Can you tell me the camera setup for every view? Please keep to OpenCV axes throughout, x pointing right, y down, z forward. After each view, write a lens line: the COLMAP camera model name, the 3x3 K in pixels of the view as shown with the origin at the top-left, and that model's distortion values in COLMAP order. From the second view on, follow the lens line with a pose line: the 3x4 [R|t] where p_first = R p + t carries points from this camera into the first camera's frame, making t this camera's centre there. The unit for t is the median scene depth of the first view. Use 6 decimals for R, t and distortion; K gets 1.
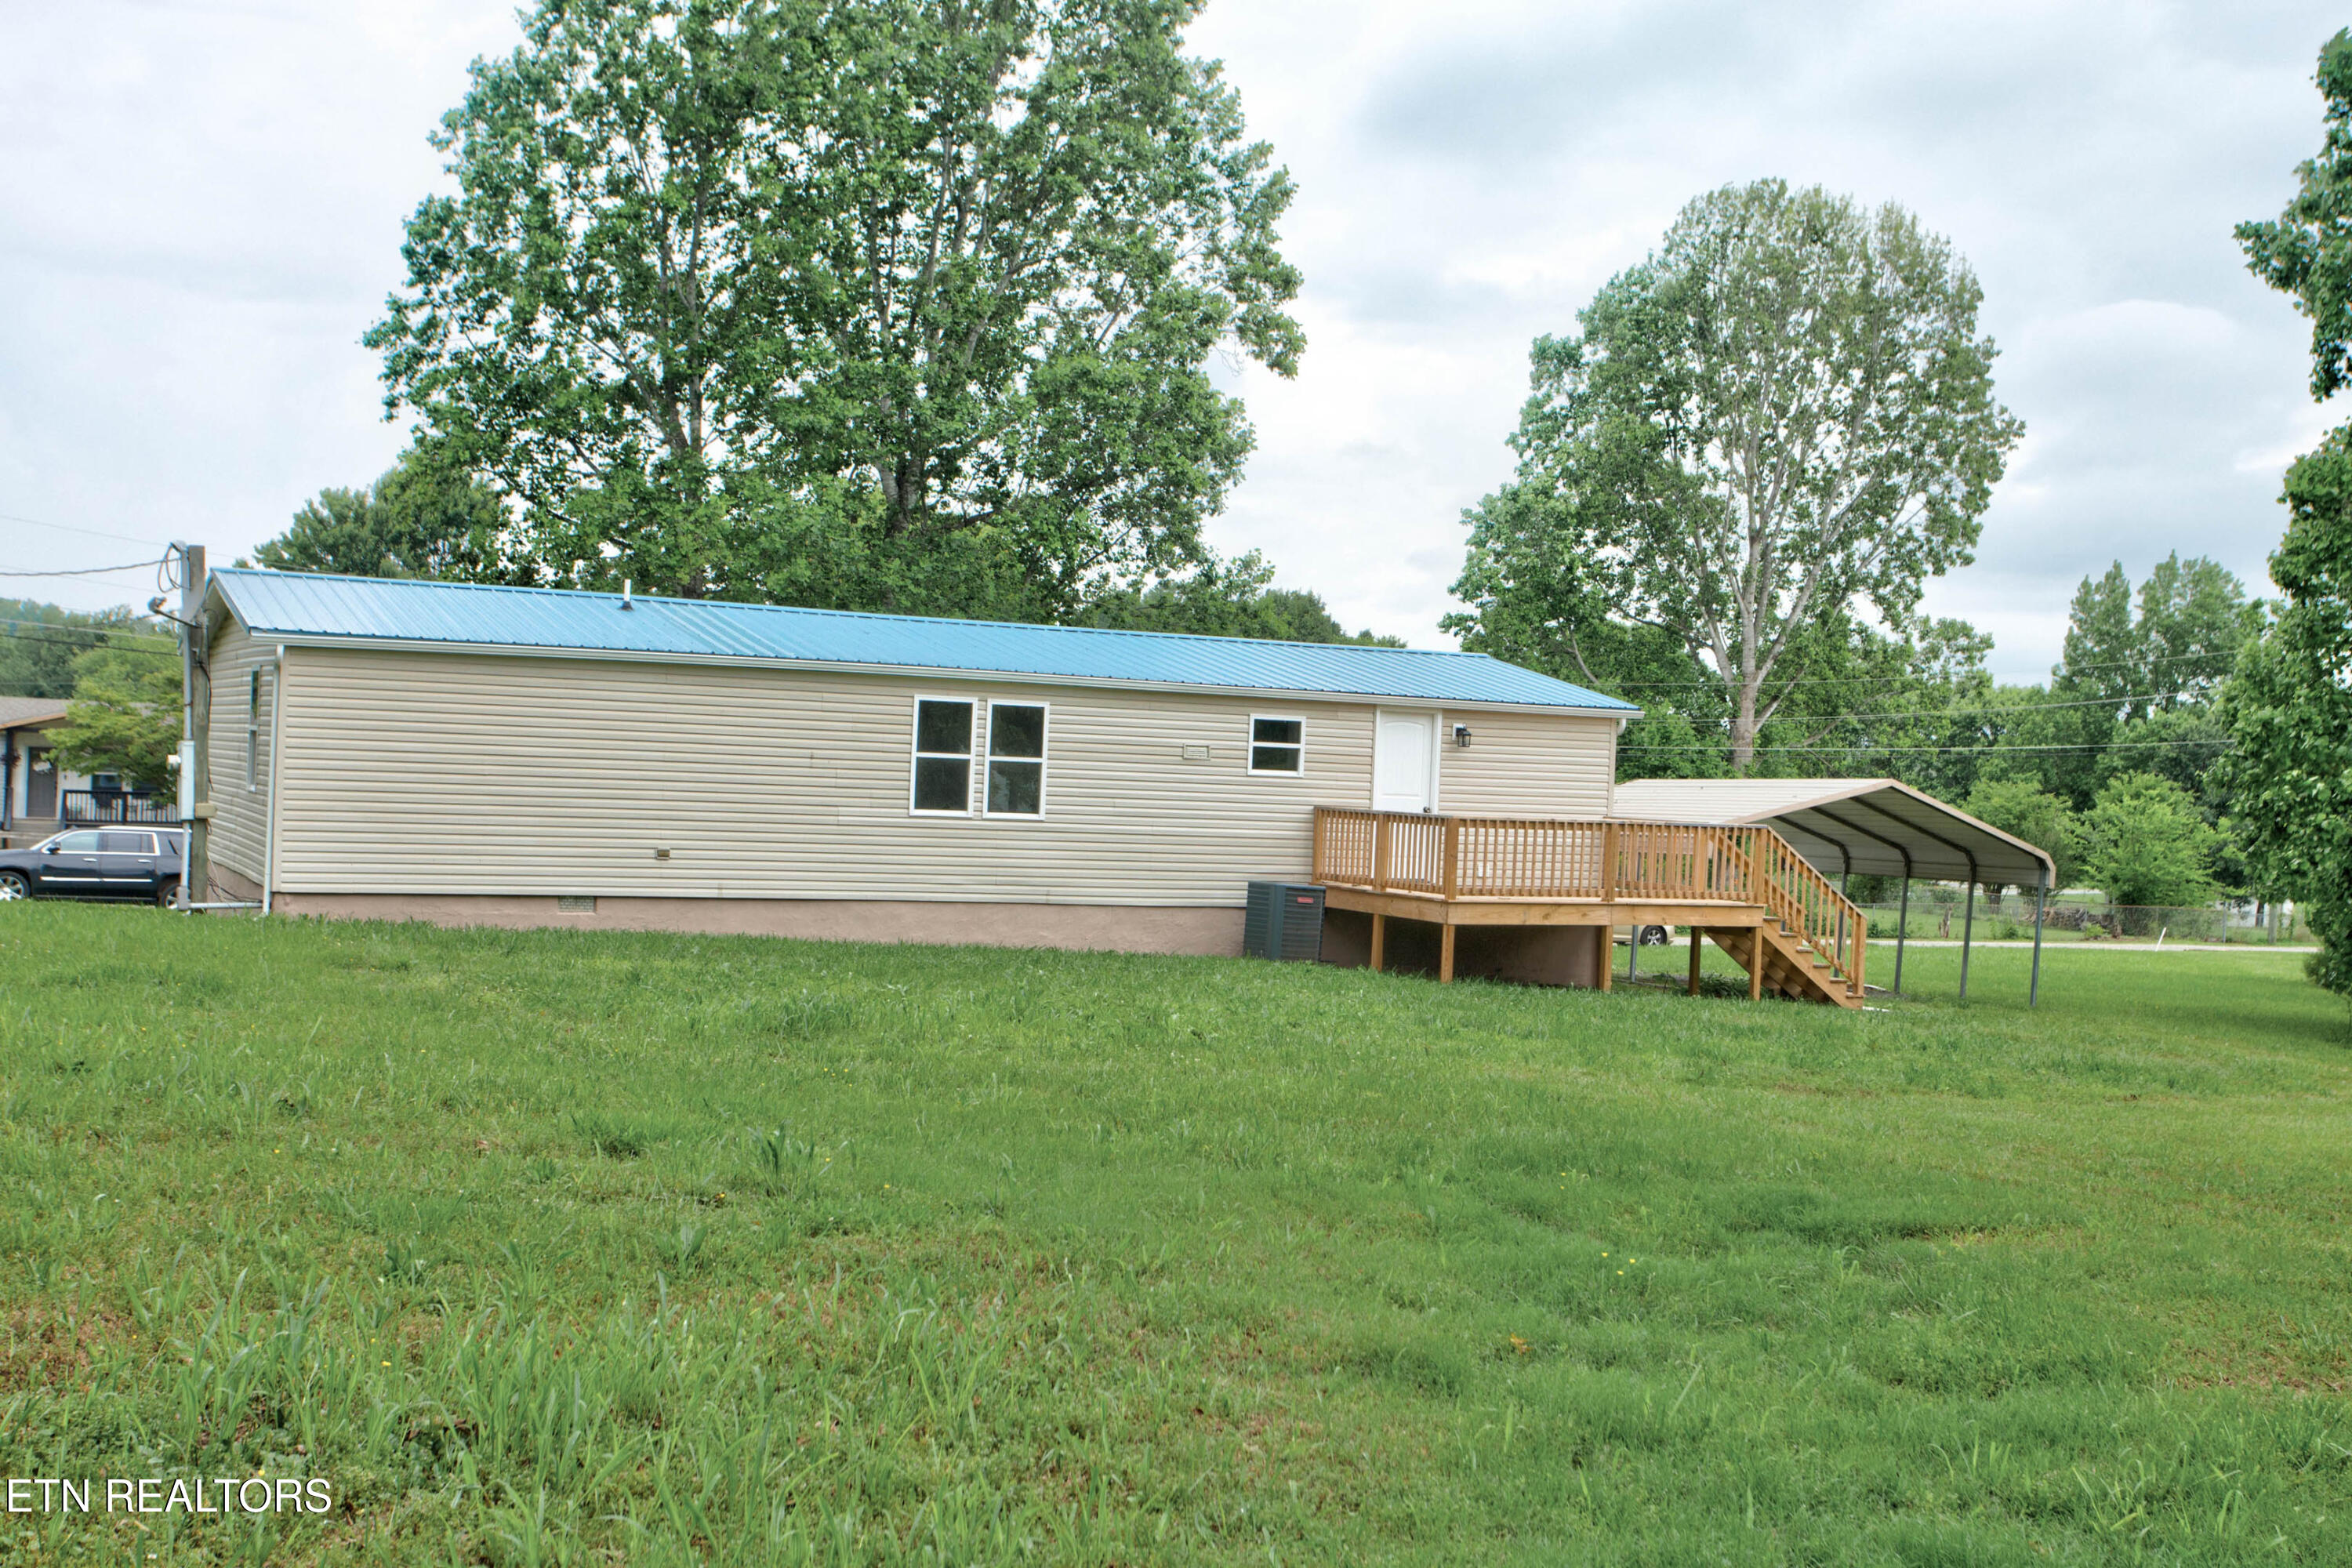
lens RADIAL K [[2621.3, 0, 1177.7], [0, 2621.3, 772.6], [0, 0, 1]] dist [0.043792, 0.000000]
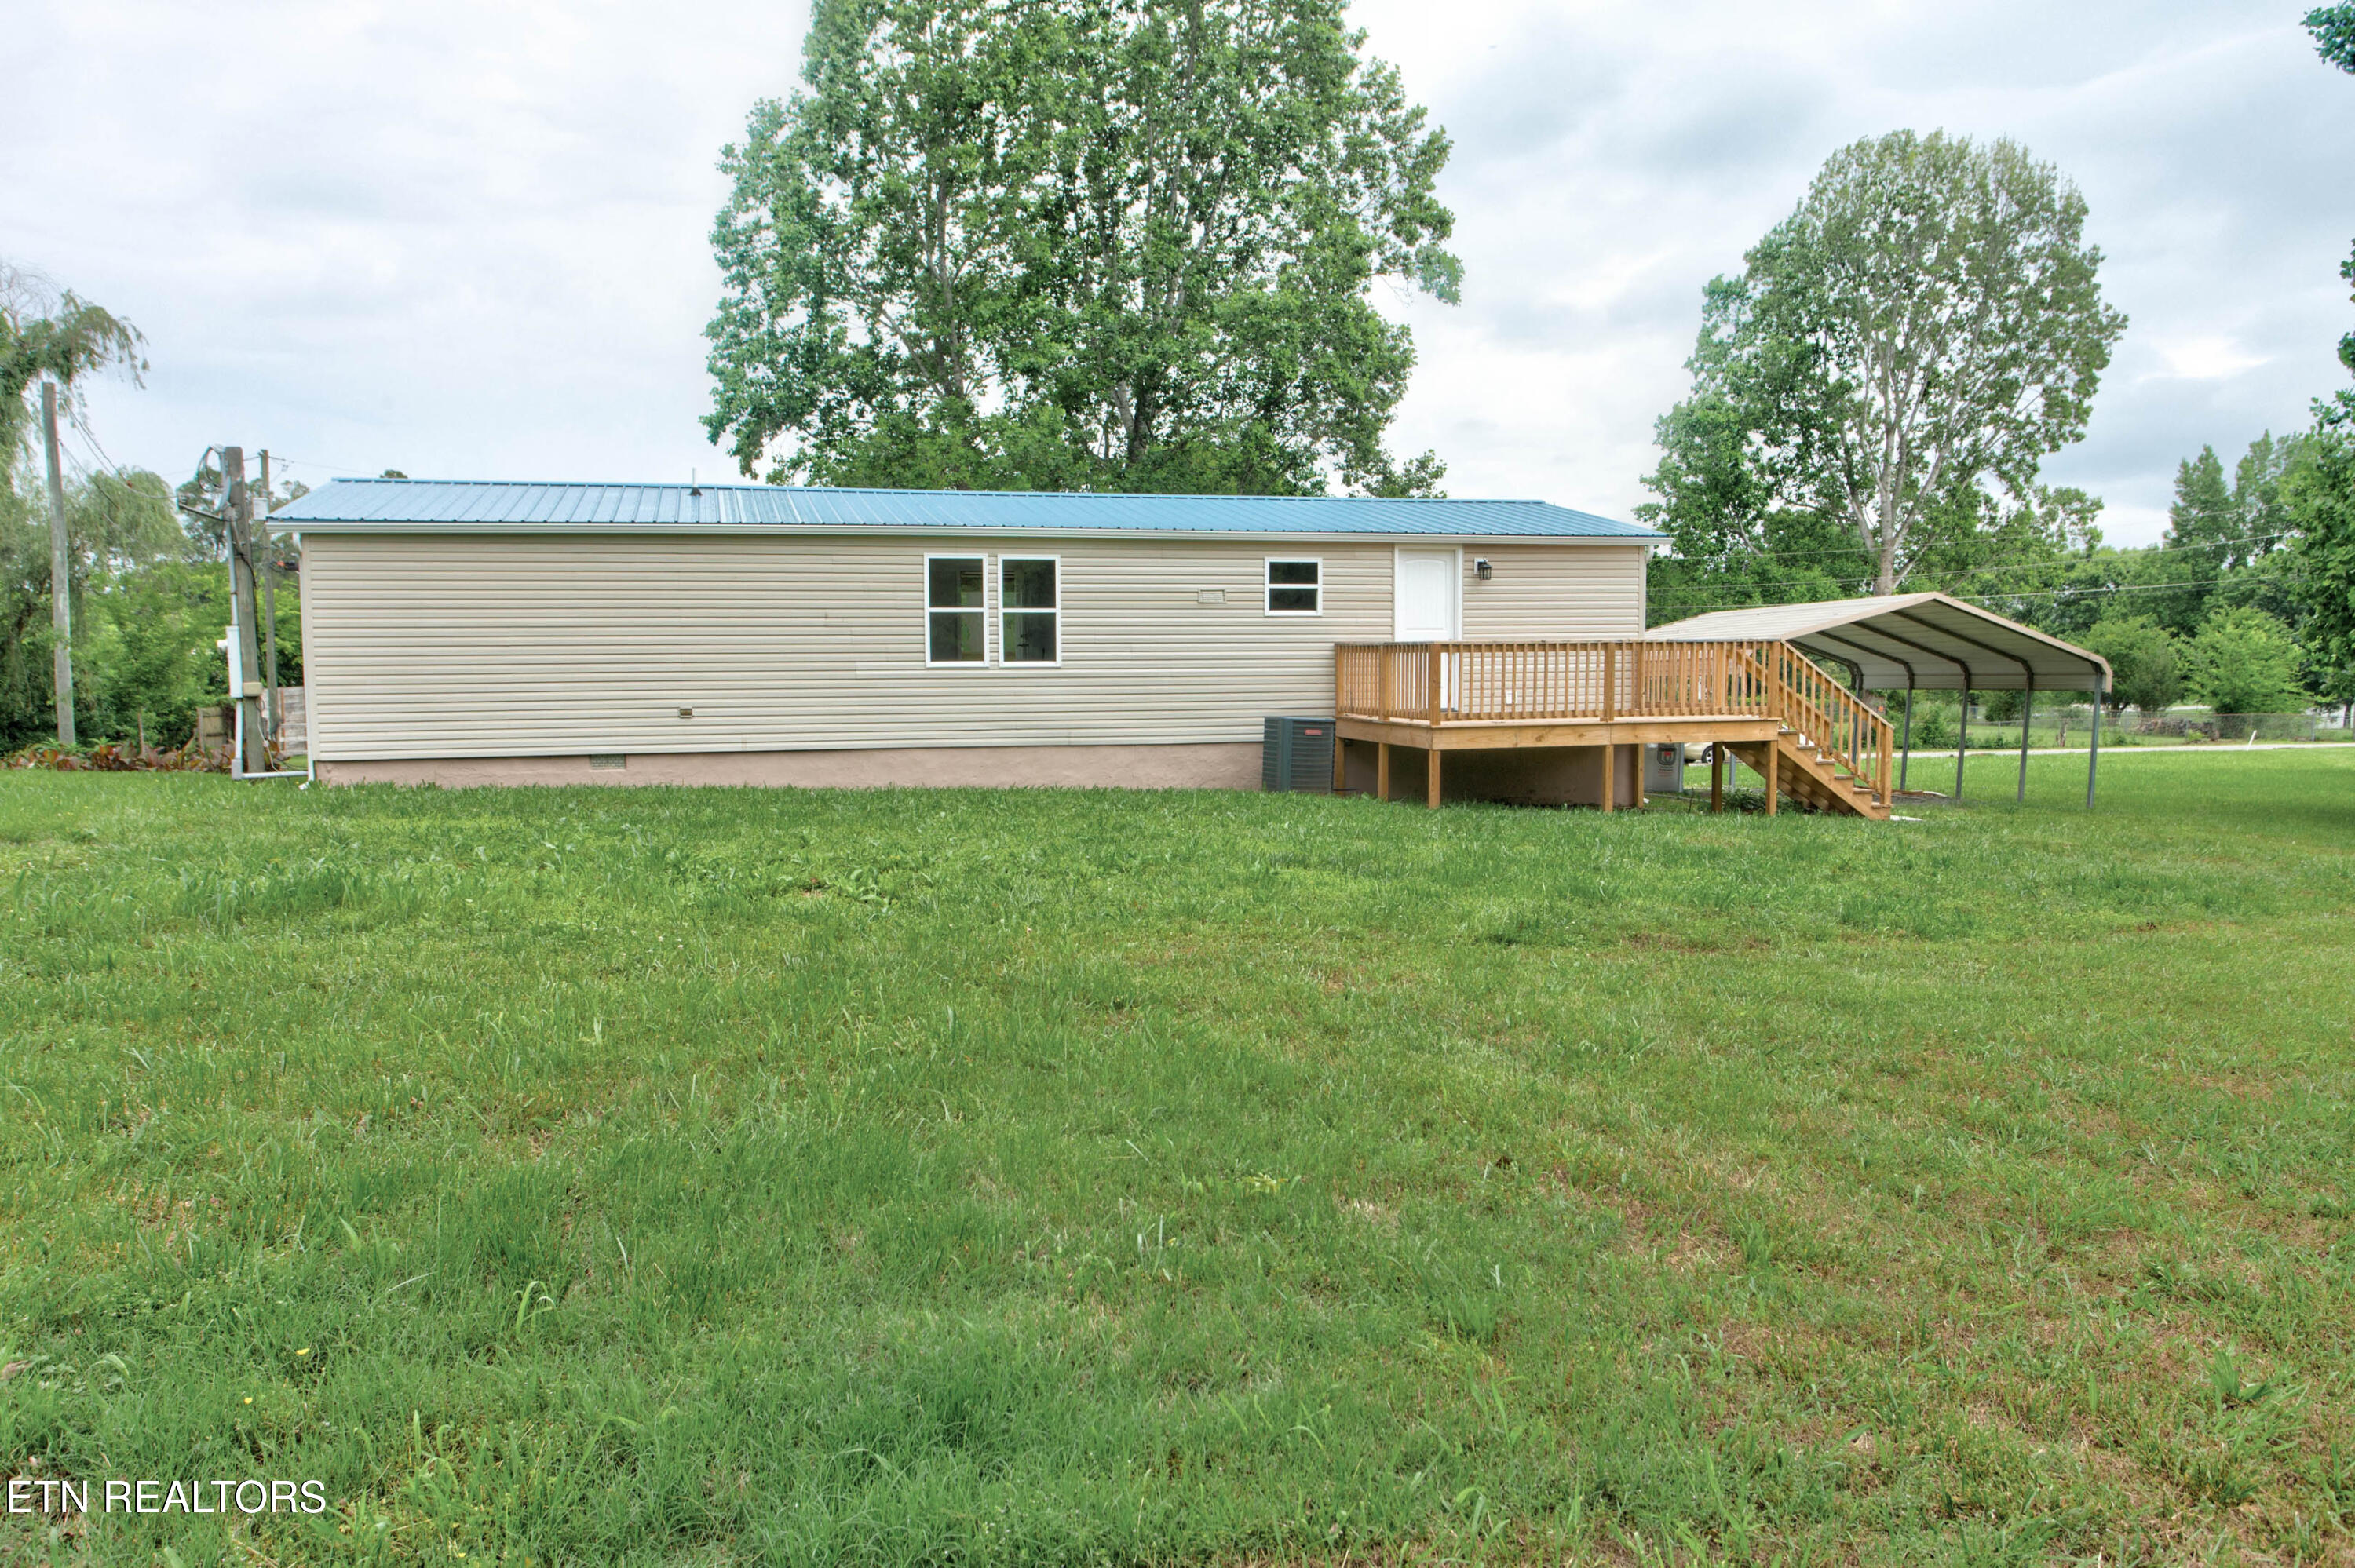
lens RADIAL K [[1753.5, 0, 1171.5], [0, 1753.5, 796.6], [0, 0, 1]] dist [0.009818, -0.009562]
pose [[0.979041, -0.032682, -0.201025, 0.072729], [0.047796, 0.996345, 0.070792, 0.012092], [0.197977, -0.078916, 0.977025, 0.169209]]
